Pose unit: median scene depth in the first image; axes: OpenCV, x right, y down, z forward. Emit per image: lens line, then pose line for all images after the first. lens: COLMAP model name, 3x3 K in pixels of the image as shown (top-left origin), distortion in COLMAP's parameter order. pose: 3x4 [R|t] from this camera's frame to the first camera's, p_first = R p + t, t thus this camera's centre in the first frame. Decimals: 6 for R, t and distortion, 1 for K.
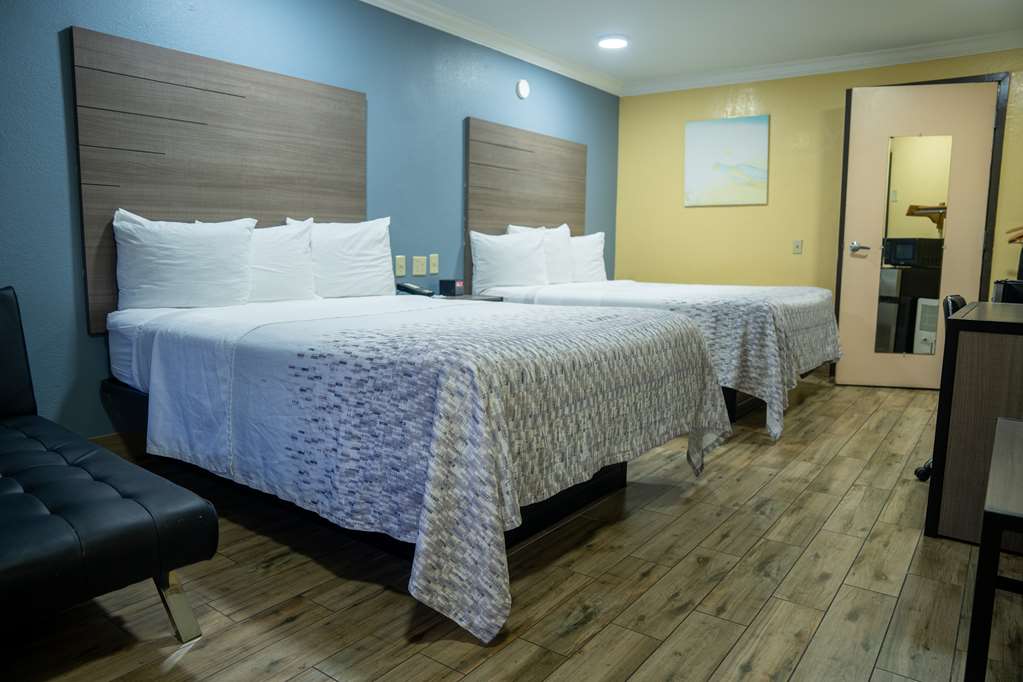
lens RADIAL K [[700.5, 0, 511.5], [0, 700.5, 341.0], [0, 0, 1]] dist [-0.112132, 0.079957]
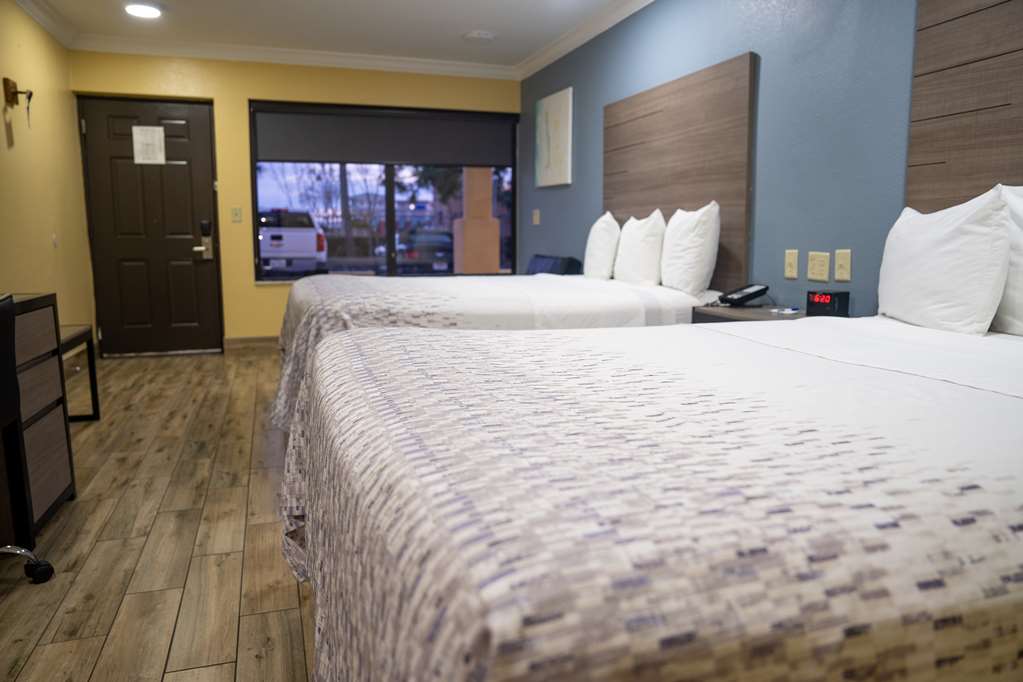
lens RADIAL K [[700.5, 0, 511.5], [0, 700.5, 341.0], [0, 0, 1]] dist [-0.112132, 0.079957]
pose [[-0.566025, 0.107790, -0.817311, 0.745347], [-0.120664, 0.969905, 0.211480, -0.182113], [0.815510, 0.218323, -0.535984, 1.451623]]
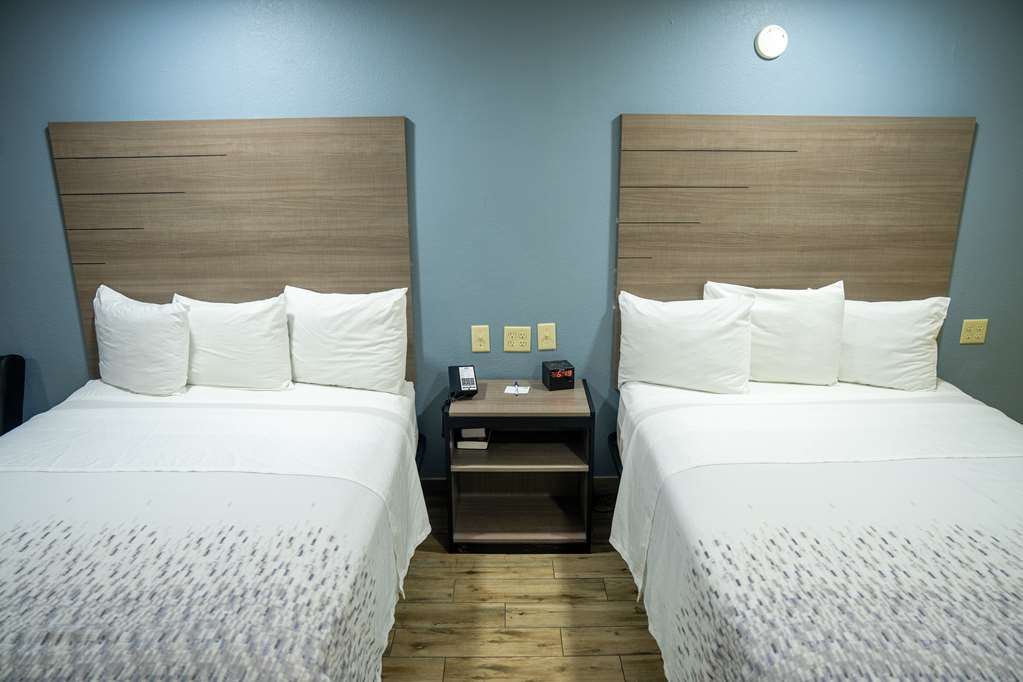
lens RADIAL K [[700.5, 0, 511.5], [0, 700.5, 341.0], [0, 0, 1]] dist [-0.112132, 0.079957]
pose [[0.603529, 0.197641, -0.772458, 0.546765], [-0.095915, 0.979753, 0.175740, -0.298929], [0.791551, -0.031974, 0.610266, 0.711684]]
